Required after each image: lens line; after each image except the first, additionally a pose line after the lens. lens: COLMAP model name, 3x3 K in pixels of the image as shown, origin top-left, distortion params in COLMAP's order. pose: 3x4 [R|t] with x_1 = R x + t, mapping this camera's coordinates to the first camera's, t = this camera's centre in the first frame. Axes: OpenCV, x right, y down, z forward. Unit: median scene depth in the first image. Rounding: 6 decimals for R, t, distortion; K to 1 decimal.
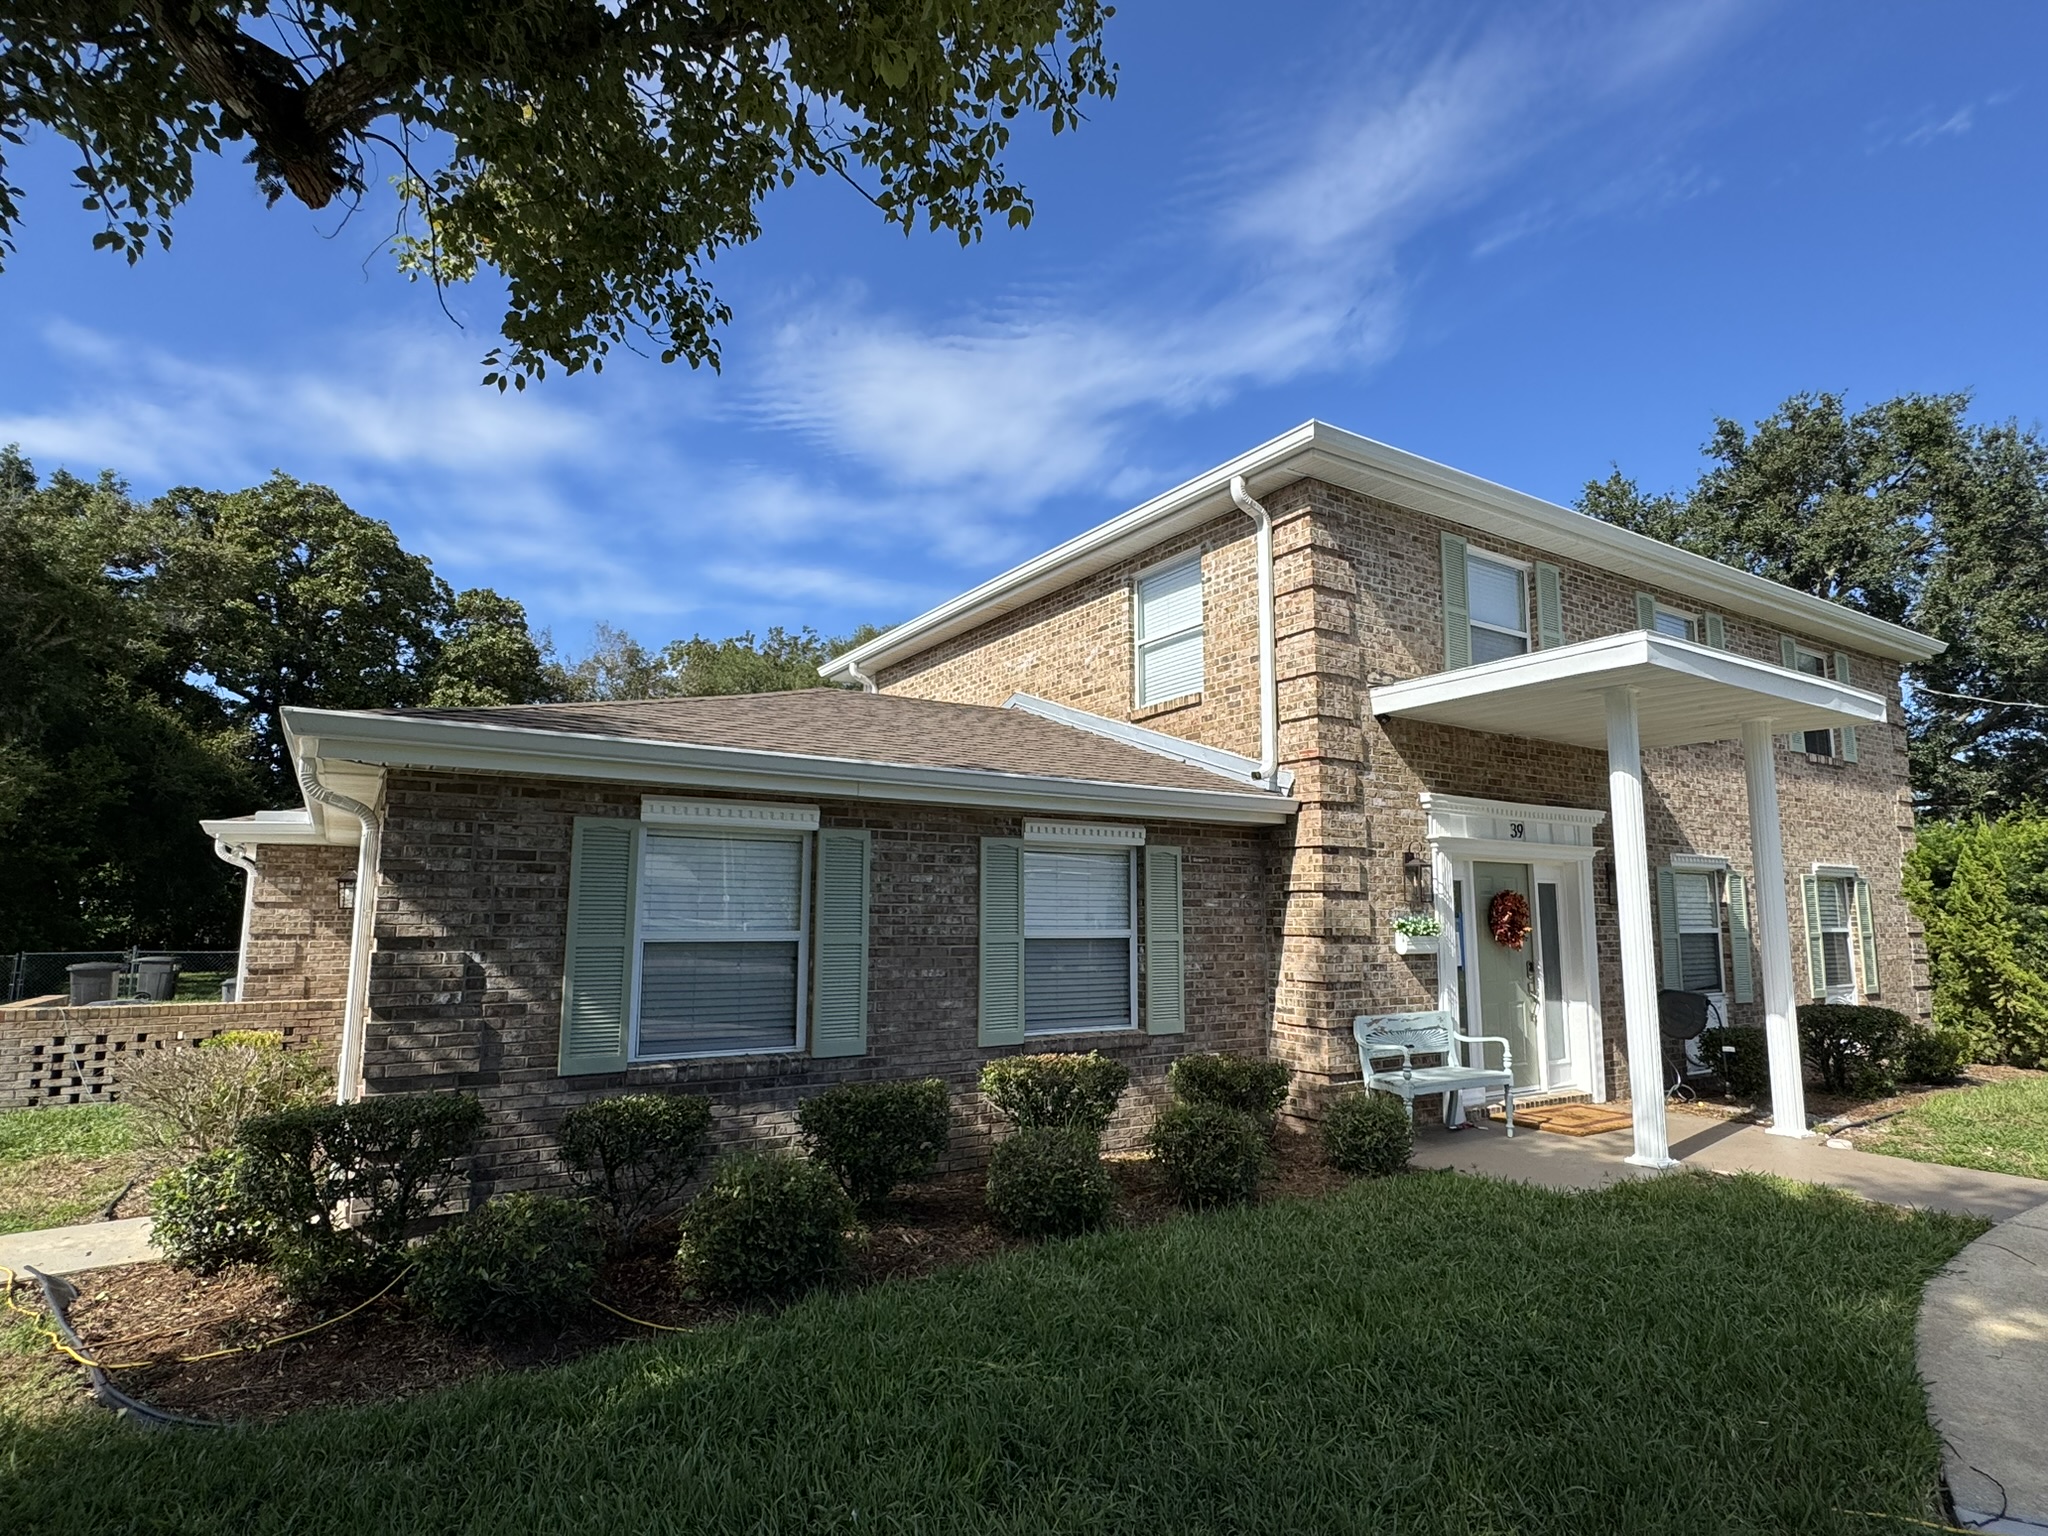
lens RADIAL K [[1098.0, 0, 1024.0], [0, 1098.0, 768.0], [0, 0, 1]] dist [-0.005836, 0.003257]
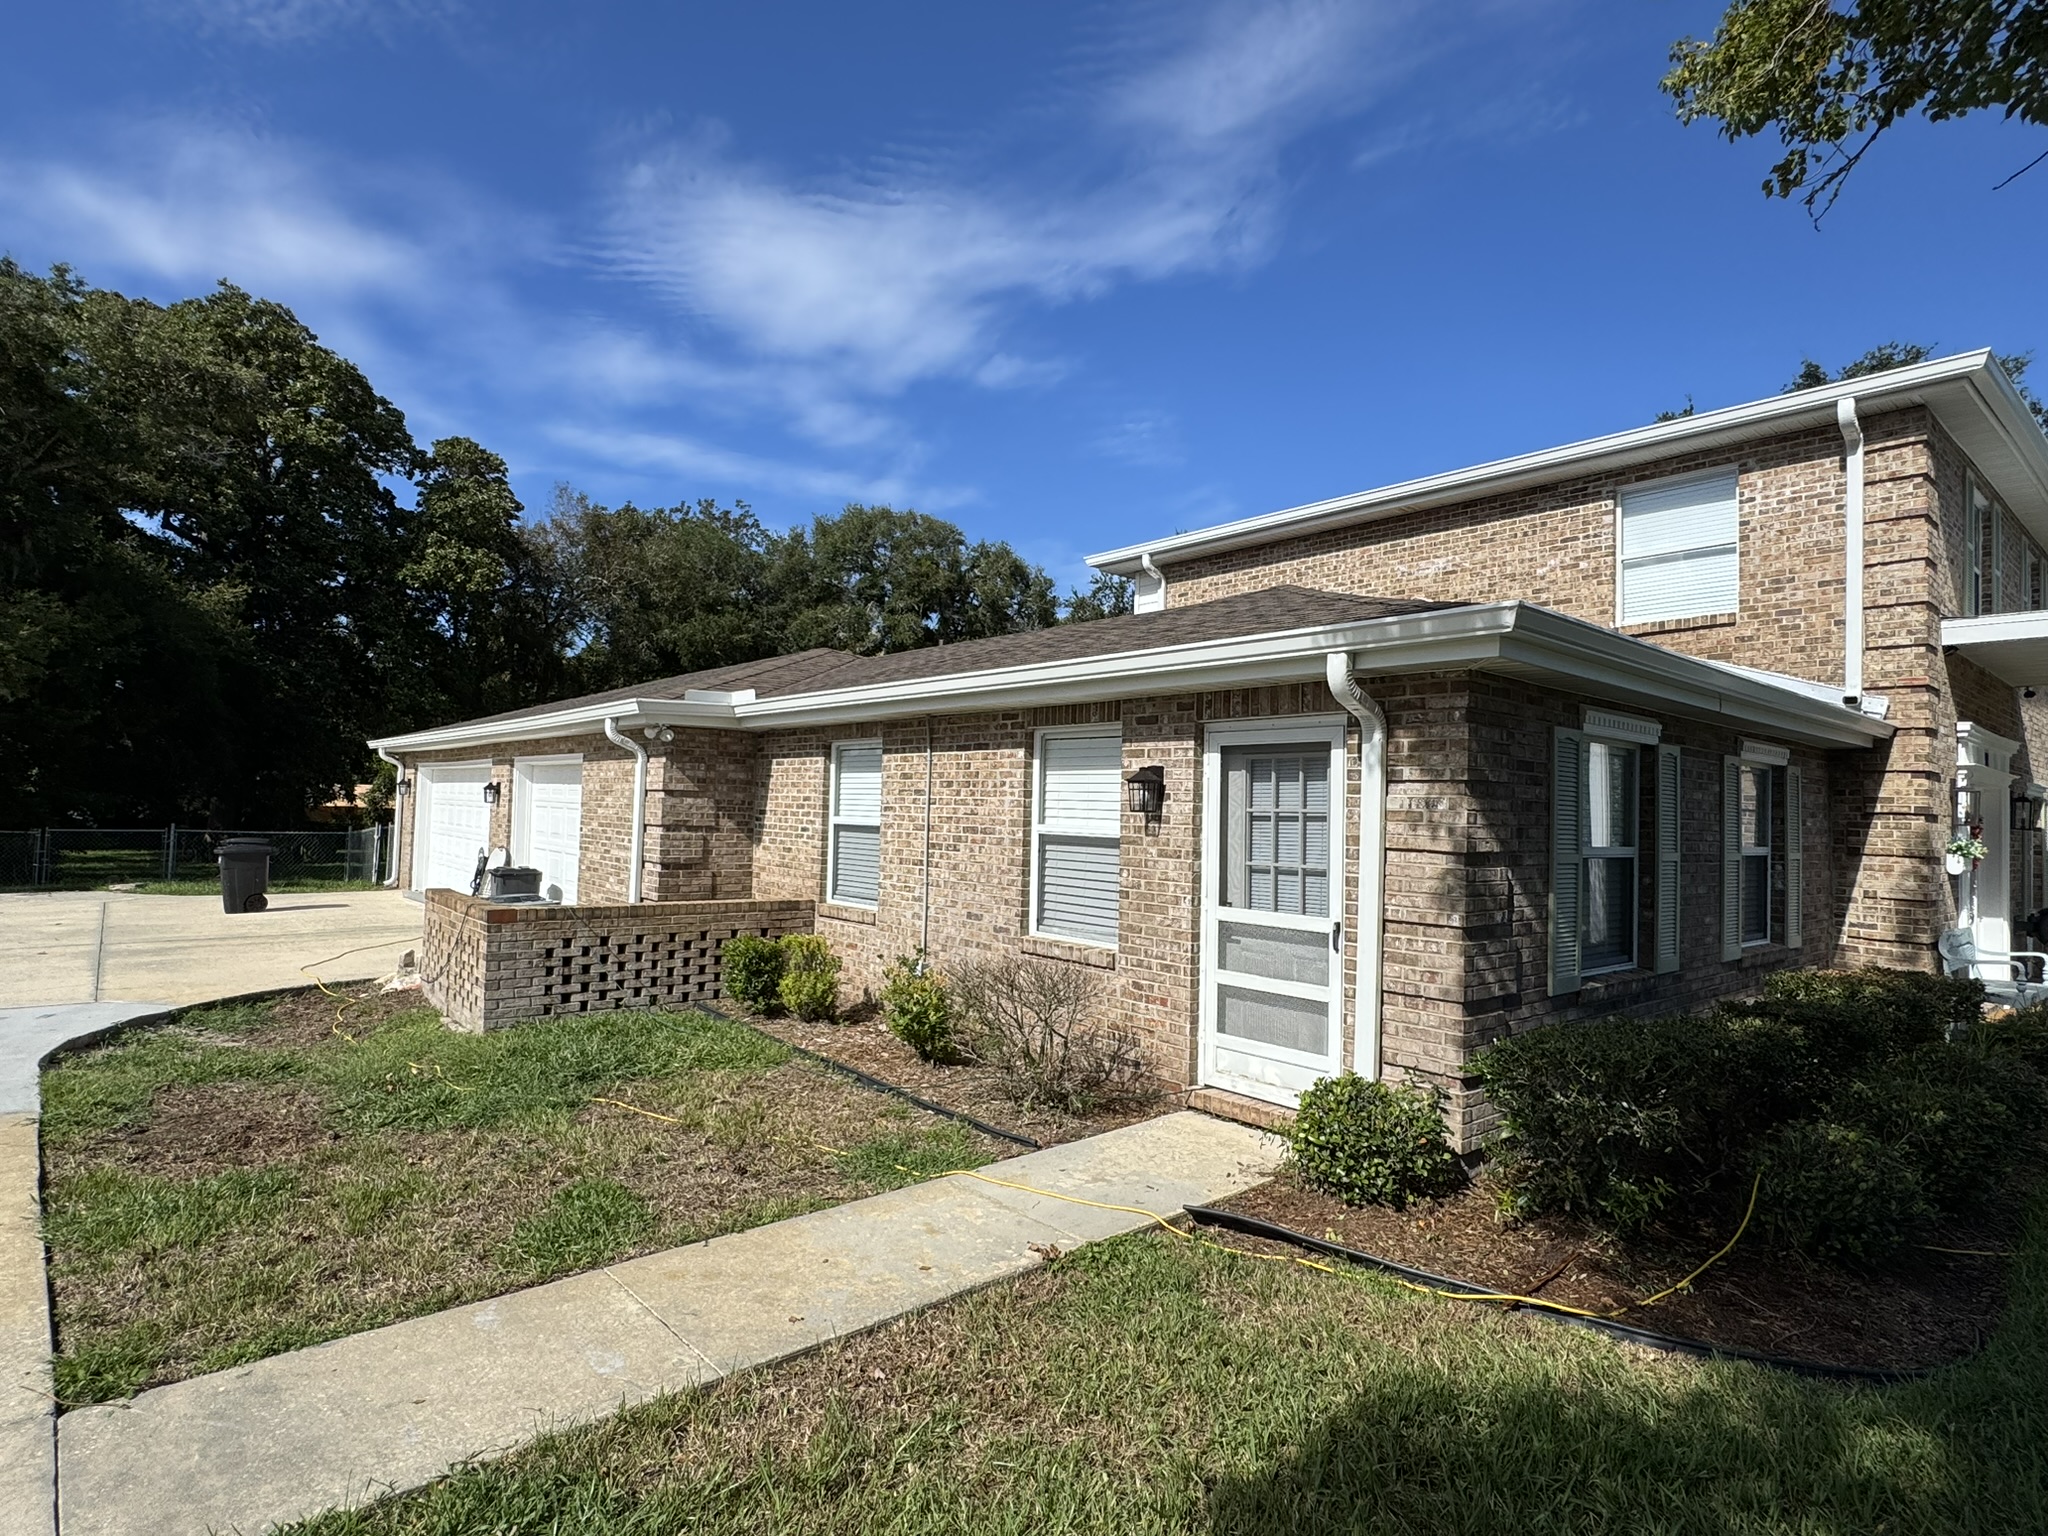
lens RADIAL K [[1098.0, 0, 1024.0], [0, 1098.0, 768.0], [0, 0, 1]] dist [-0.005836, 0.003257]
pose [[0.989406, 0.031465, 0.141722, -0.526207], [-0.044907, 0.994684, 0.092668, 0.007618], [-0.138053, -0.098051, 0.985560, 0.070830]]
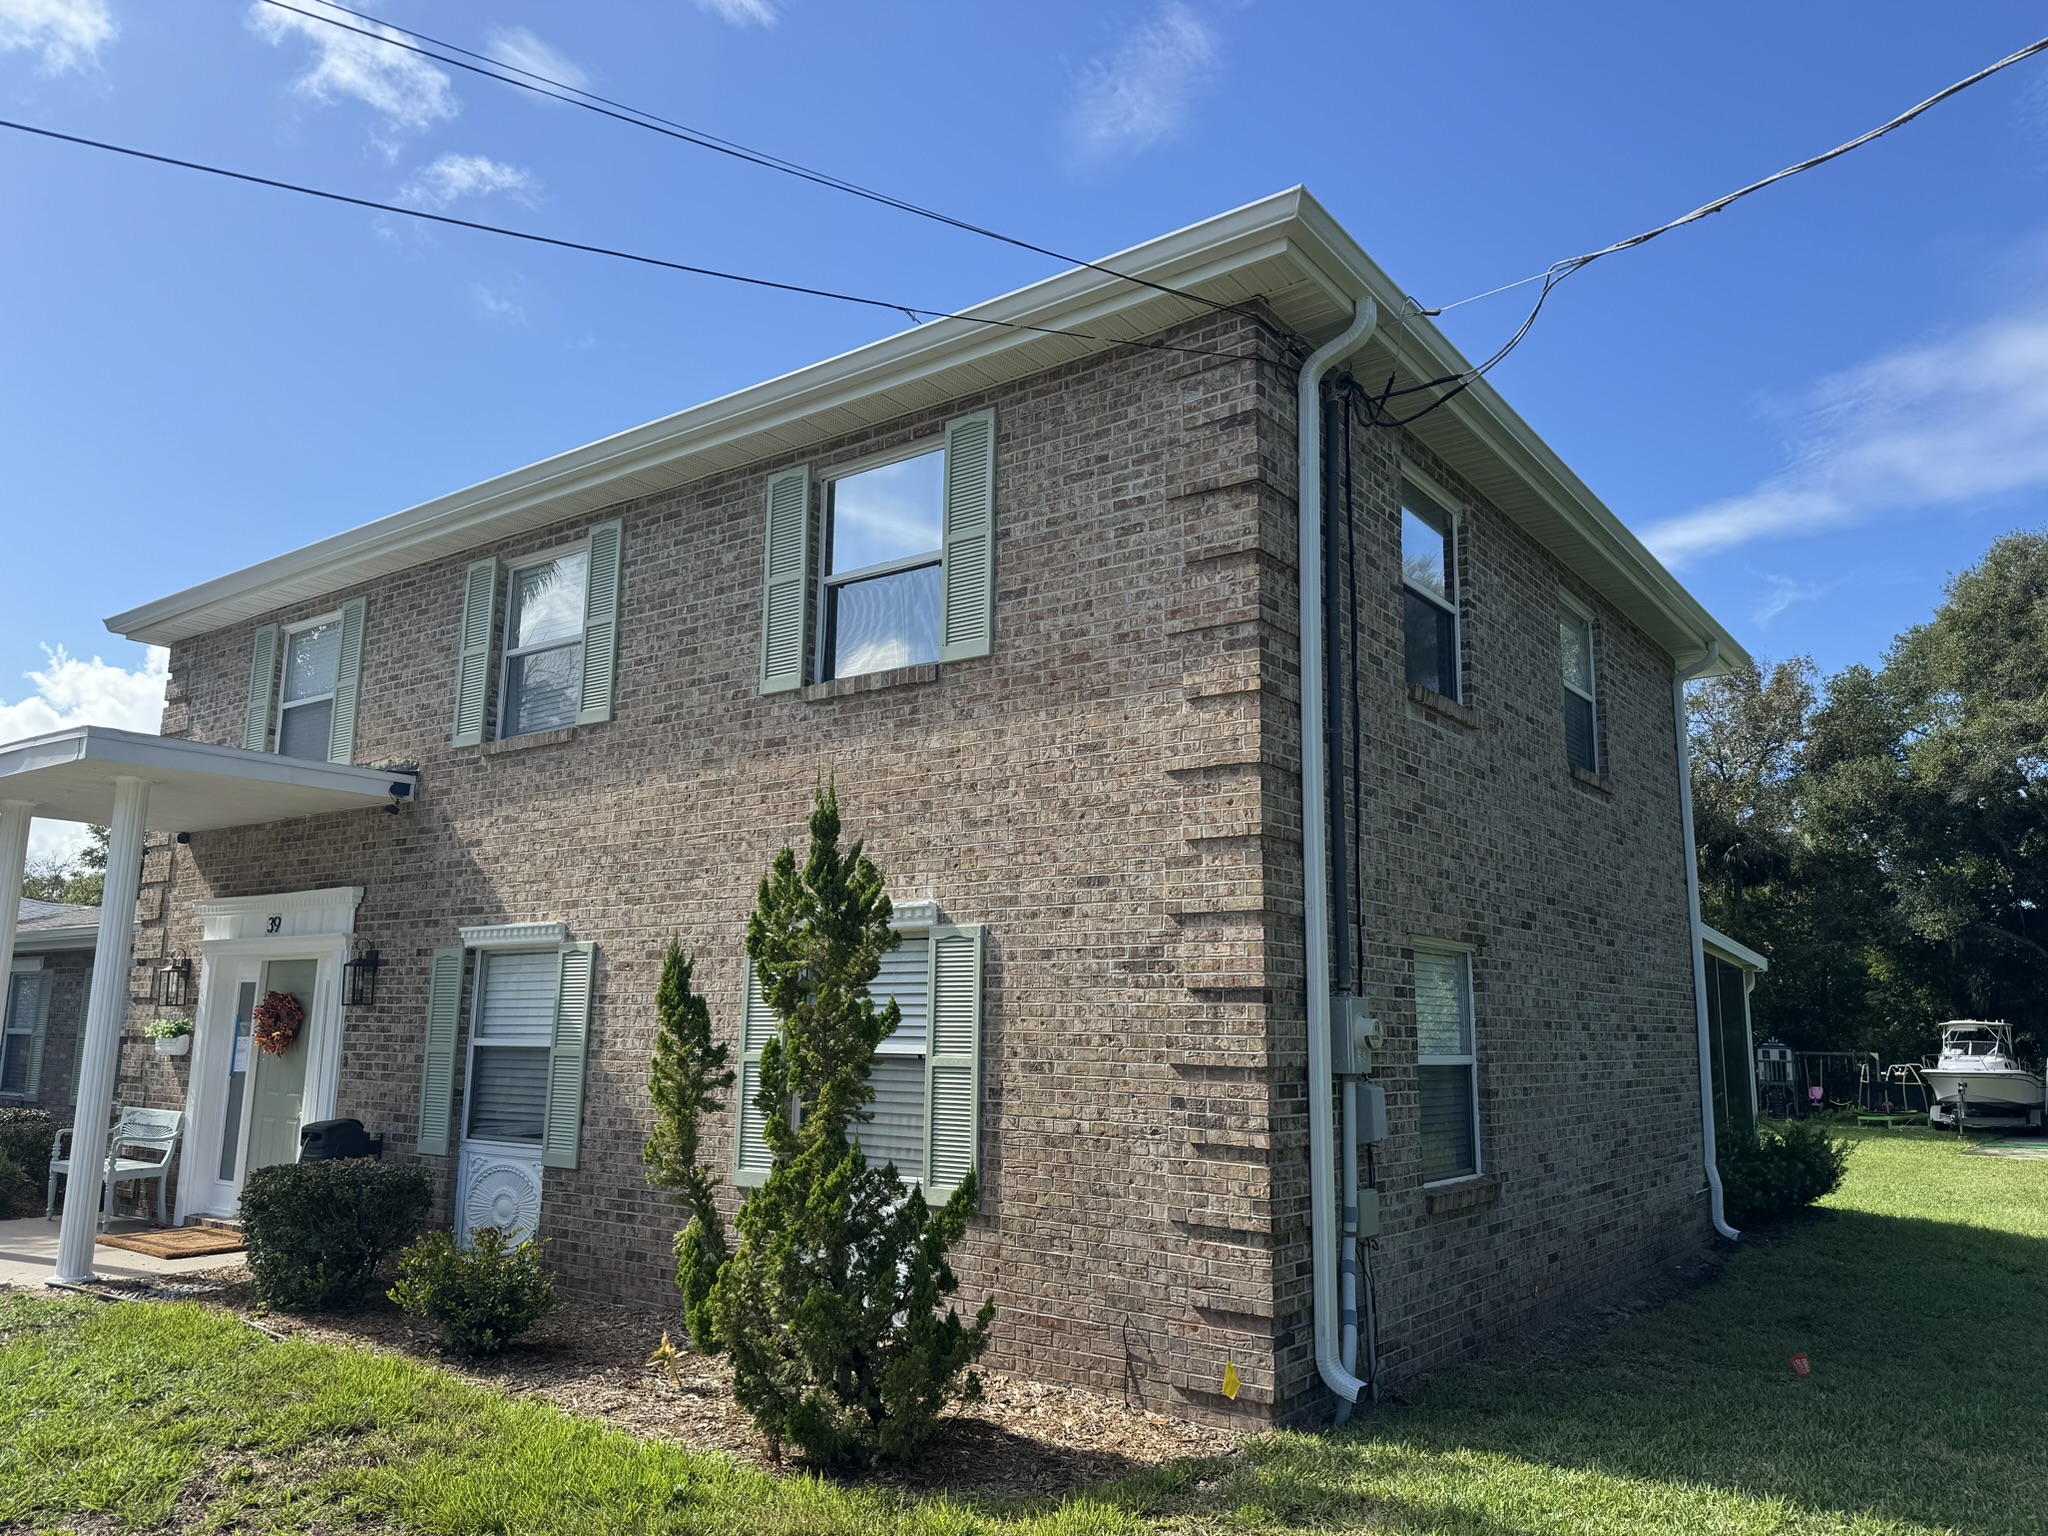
lens RADIAL K [[1433.9, 0, 1024.0], [0, 1433.9, 768.0], [0, 0, 1]] dist [0.000177, -0.003284]
pose [[0.365990, -0.166901, -0.915530, 1.479318], [0.119152, 0.984093, -0.131768, 0.132572], [0.922959, -0.060862, 0.380055, 0.936552]]
